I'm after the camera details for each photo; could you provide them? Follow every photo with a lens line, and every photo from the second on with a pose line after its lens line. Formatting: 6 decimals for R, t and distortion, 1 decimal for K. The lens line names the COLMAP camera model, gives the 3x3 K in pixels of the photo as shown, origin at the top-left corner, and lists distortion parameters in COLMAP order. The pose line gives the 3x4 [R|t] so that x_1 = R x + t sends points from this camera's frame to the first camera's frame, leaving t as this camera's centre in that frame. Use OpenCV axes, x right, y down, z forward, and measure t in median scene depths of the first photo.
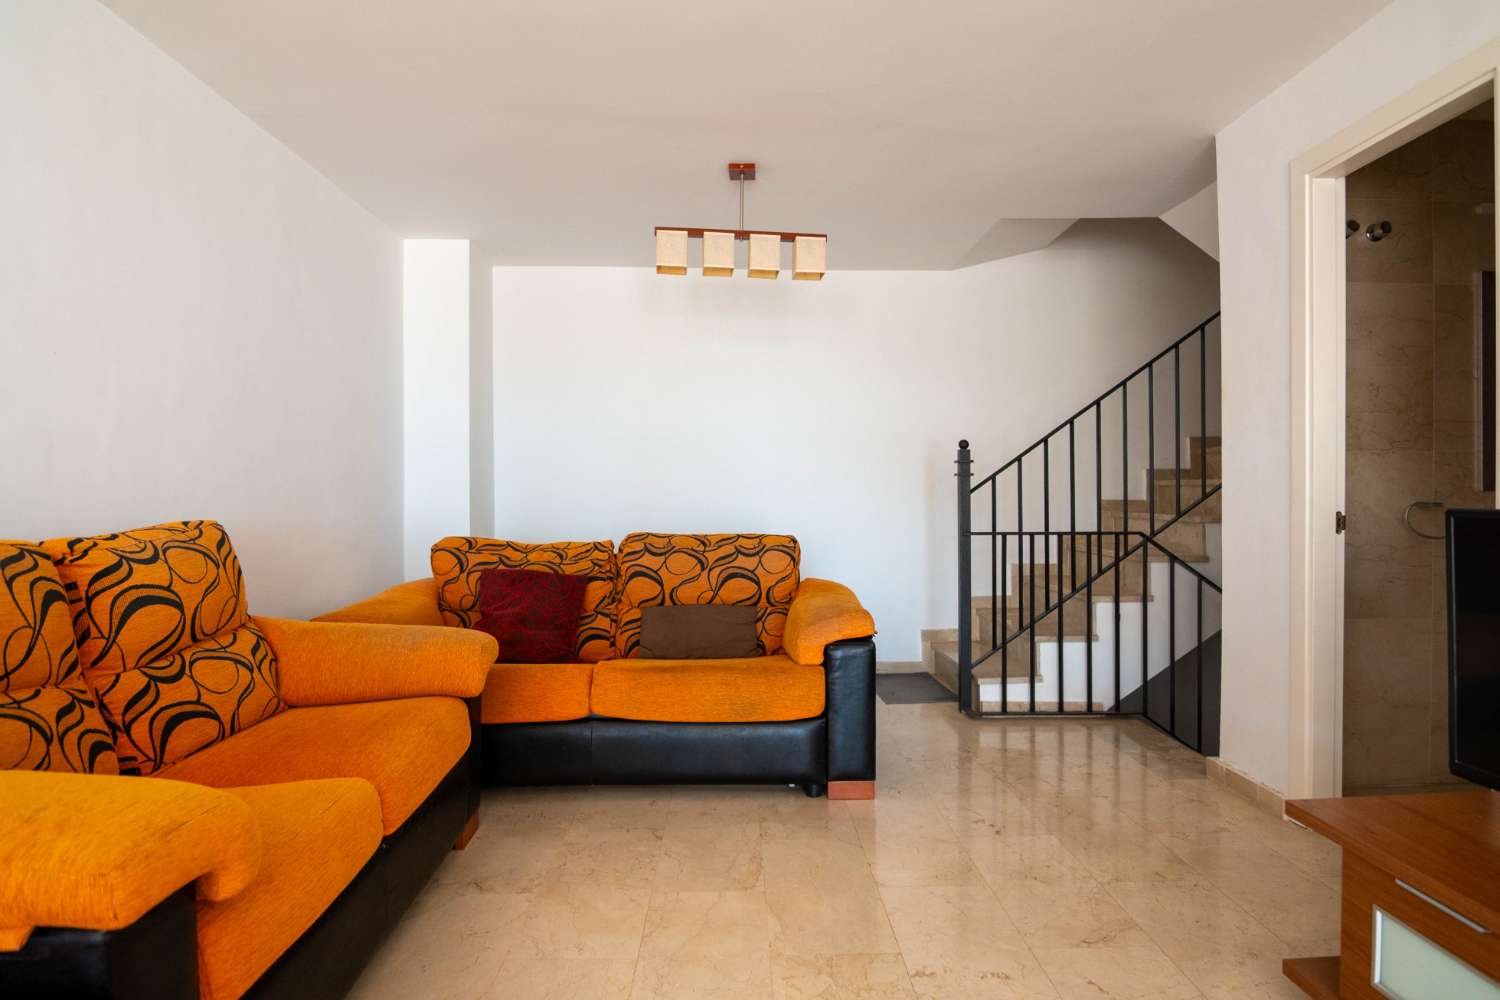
lens RADIAL K [[782.6, 0, 760.7], [0, 782.6, 497.3], [0, 0, 1]] dist [0.001546, -0.014970]
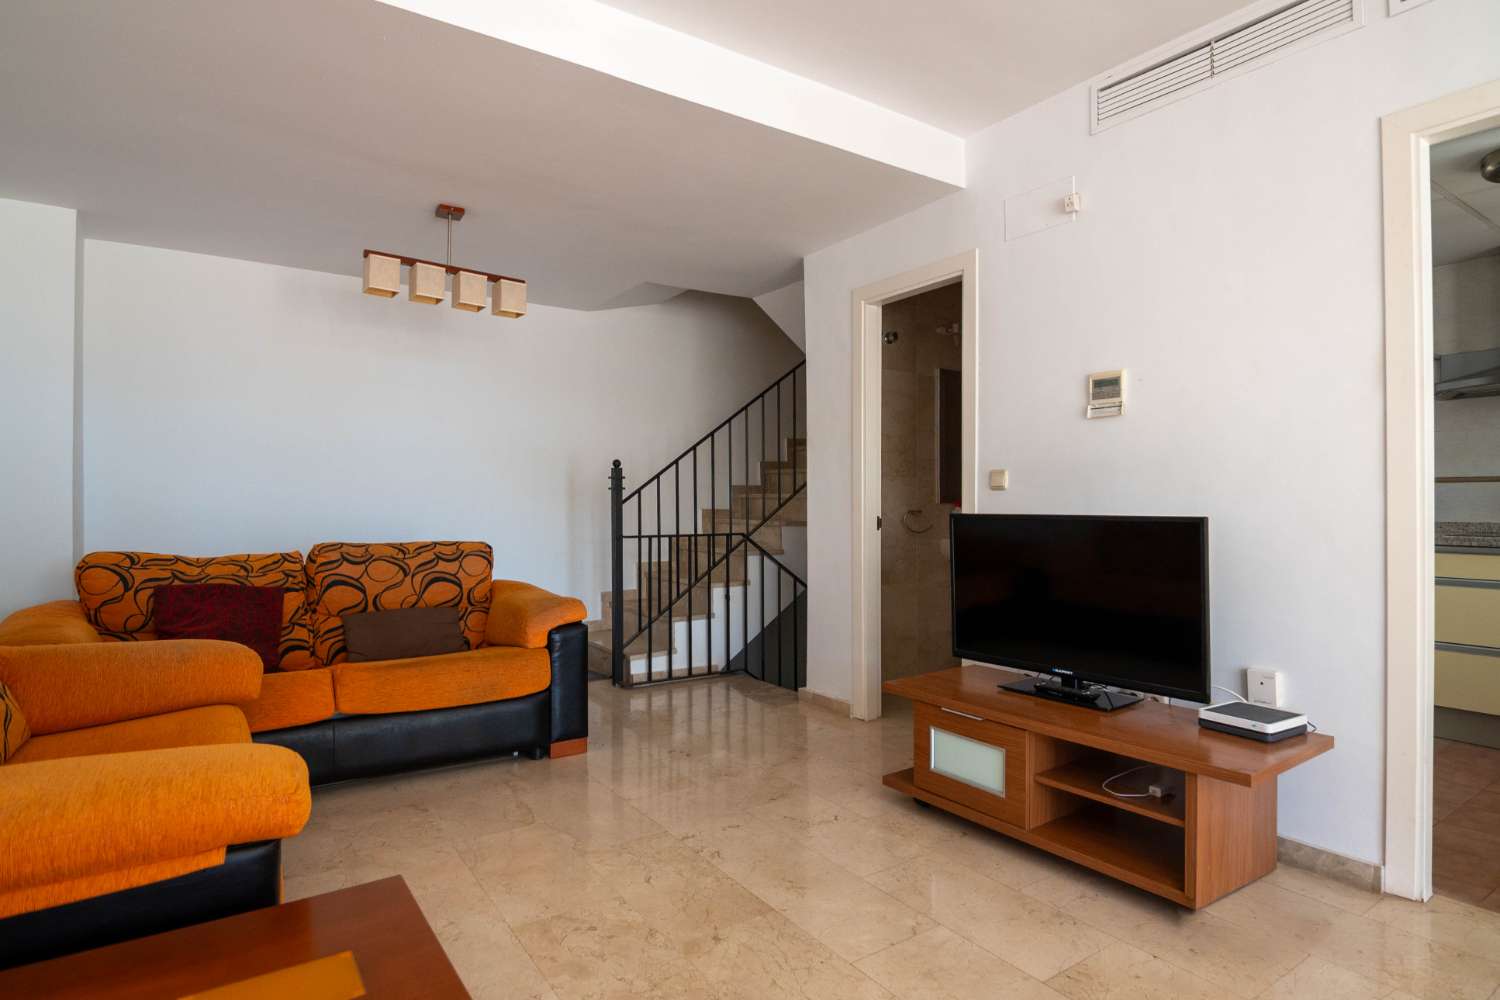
lens RADIAL K [[782.6, 0, 760.7], [0, 782.6, 497.3], [0, 0, 1]] dist [0.001546, -0.014970]
pose [[0.838516, 0.005728, 0.544847, -0.252812], [0.000633, 0.999934, -0.011486, -0.001550], [-0.544876, 0.009976, 0.838457, -0.158112]]
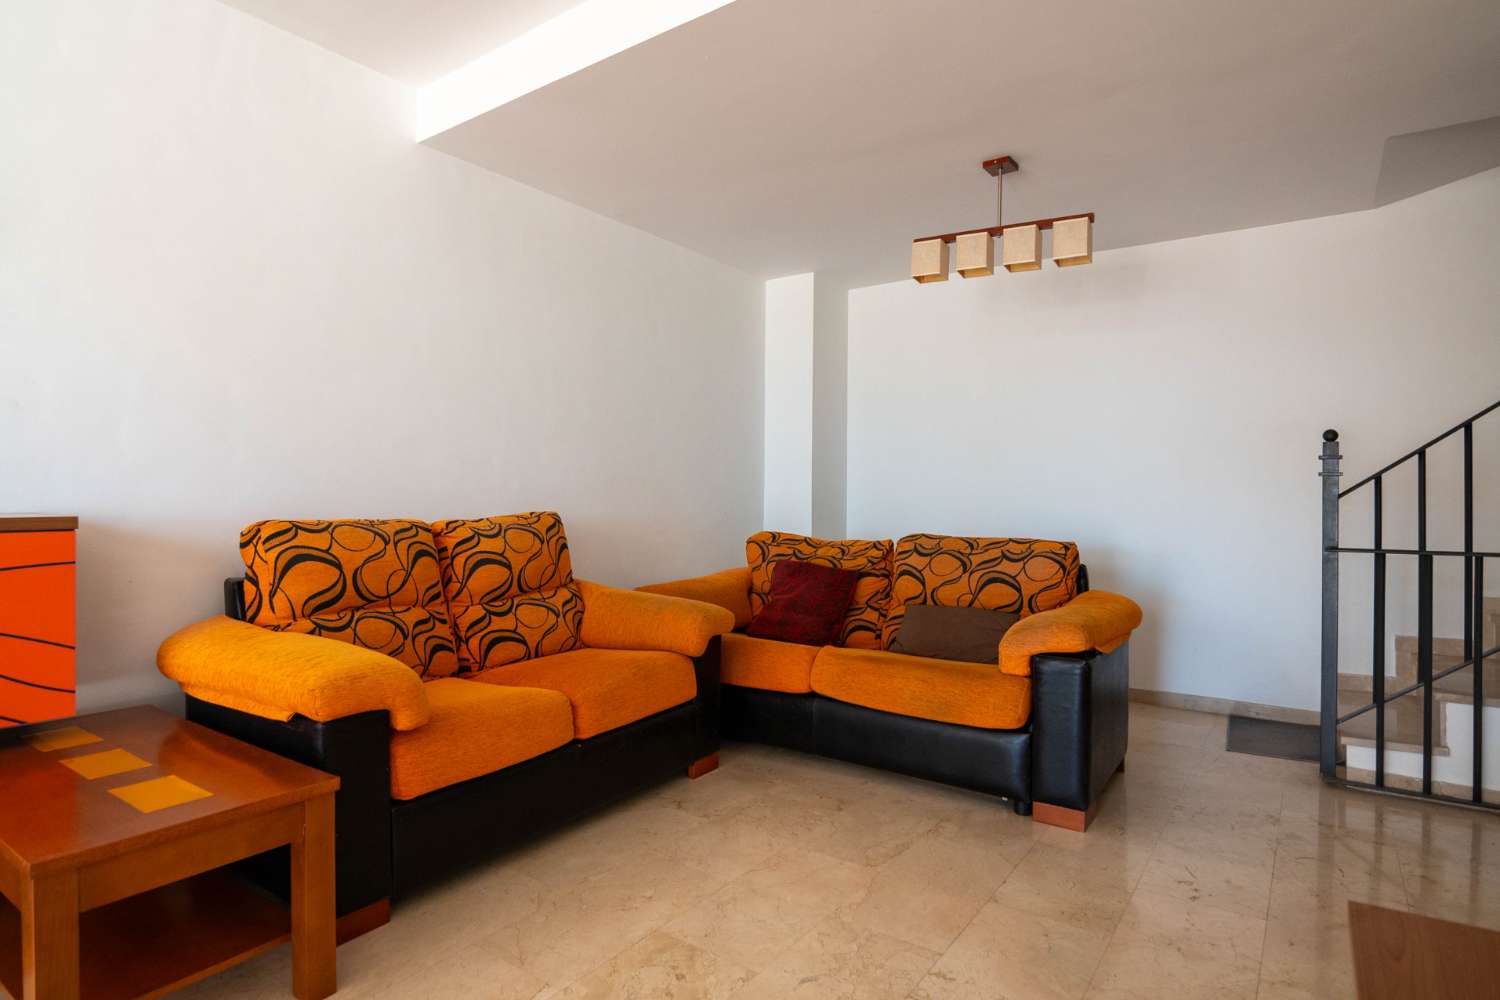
lens RADIAL K [[811.6, 0, 762.1], [0, 811.6, 496.3], [0, 0, 1]] dist [-0.001673, -0.016481]
pose [[0.802930, 0.005437, -0.596049, 0.339935], [-0.009488, 0.999948, -0.003660, 0.001917], [0.595998, 0.008594, 0.802940, 0.014763]]
